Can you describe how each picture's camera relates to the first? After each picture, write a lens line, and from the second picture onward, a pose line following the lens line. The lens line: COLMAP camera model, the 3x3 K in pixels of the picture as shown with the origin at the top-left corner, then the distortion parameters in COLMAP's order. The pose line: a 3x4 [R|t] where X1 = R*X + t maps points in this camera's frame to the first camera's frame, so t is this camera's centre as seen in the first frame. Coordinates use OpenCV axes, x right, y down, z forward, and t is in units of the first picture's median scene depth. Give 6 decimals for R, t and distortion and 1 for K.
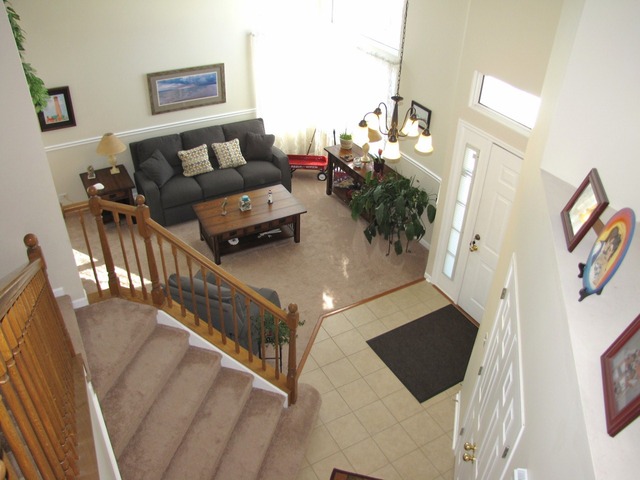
lens RADIAL K [[536.4, 0, 327.6], [0, 536.4, 236.0], [0, 0, 1]] dist [-0.190831, 0.158120]
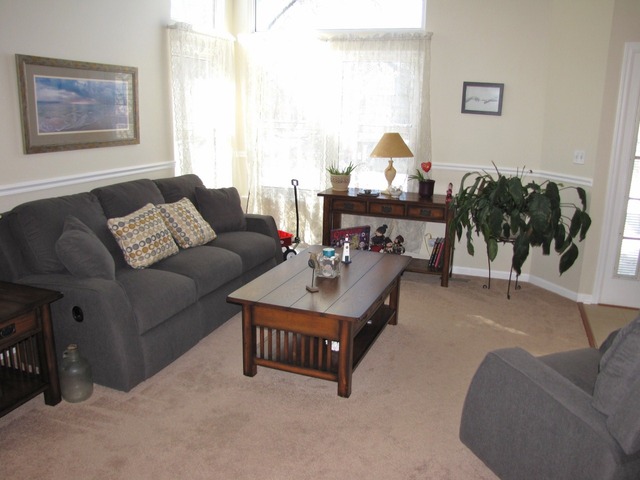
lens RADIAL K [[536.4, 0, 327.6], [0, 536.4, 236.0], [0, 0, 1]] dist [-0.190831, 0.158120]
pose [[0.764470, -0.169847, 0.621883, -0.425645], [0.365642, 0.908730, -0.201287, 0.014089], [-0.530936, 0.381264, 0.756799, 0.565572]]
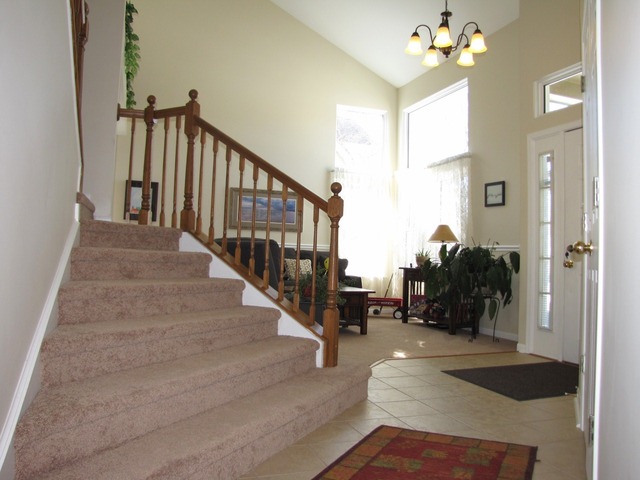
lens RADIAL K [[536.4, 0, 327.6], [0, 536.4, 236.0], [0, 0, 1]] dist [-0.190831, 0.158120]
pose [[0.984538, -0.018023, -0.174242, 0.036261], [-0.089455, 0.803485, -0.588566, 0.381857], [0.150608, 0.595052, 0.789449, 0.213122]]
